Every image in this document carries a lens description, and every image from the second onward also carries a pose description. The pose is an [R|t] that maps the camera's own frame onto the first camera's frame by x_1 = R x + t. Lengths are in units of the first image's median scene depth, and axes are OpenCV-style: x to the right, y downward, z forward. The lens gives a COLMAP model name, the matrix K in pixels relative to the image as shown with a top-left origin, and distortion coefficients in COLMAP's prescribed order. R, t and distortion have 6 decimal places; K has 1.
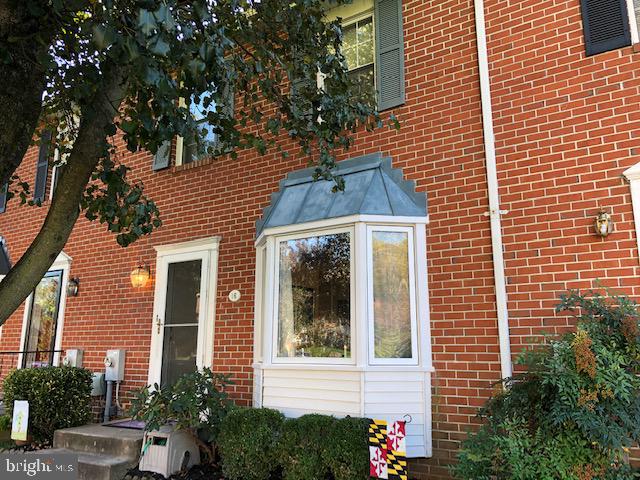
lens RADIAL K [[521.9, 0, 322.7], [0, 521.9, 238.5], [0, 0, 1]] dist [0.042120, -0.040776]
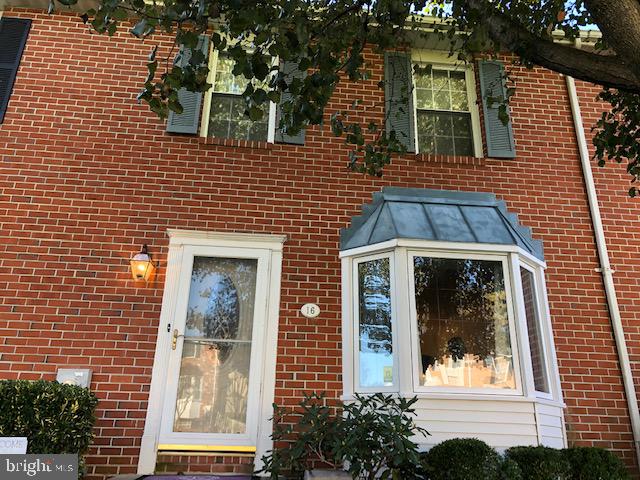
lens RADIAL K [[521.9, 0, 320.4], [0, 521.9, 236.6], [0, 0, 1]] dist [0.042120, -0.040776]
pose [[0.779923, 0.242332, 0.577057, -0.683019], [-0.150808, 0.967598, -0.202512, 0.167394], [-0.607435, 0.070919, 0.791198, 0.353631]]
